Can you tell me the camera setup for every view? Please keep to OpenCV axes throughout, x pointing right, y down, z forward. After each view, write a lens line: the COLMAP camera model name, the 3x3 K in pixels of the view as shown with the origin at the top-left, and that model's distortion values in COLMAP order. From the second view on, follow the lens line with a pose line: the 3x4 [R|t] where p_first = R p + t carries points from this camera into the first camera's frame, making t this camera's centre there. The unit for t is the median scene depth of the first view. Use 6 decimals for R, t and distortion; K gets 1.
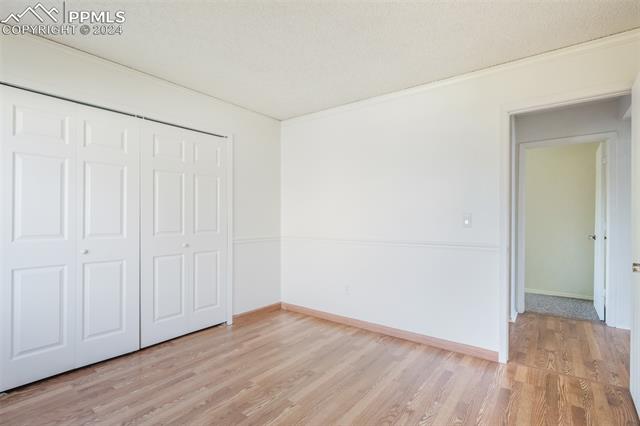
lens RADIAL K [[295.1, 0, 325.5], [0, 295.1, 213.6], [0, 0, 1]] dist [-0.001481, 0.000286]
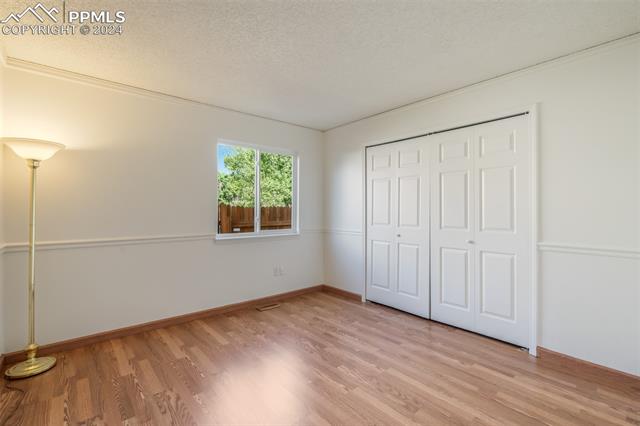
lens RADIAL K [[295.1, 0, 322.4], [0, 295.1, 210.5], [0, 0, 1]] dist [-0.001481, 0.000286]
pose [[-0.191134, -0.001494, -0.981563, 0.685892], [0.007734, 0.999966, -0.003028, 0.001329], [0.981533, -0.008170, -0.191116, 0.800486]]
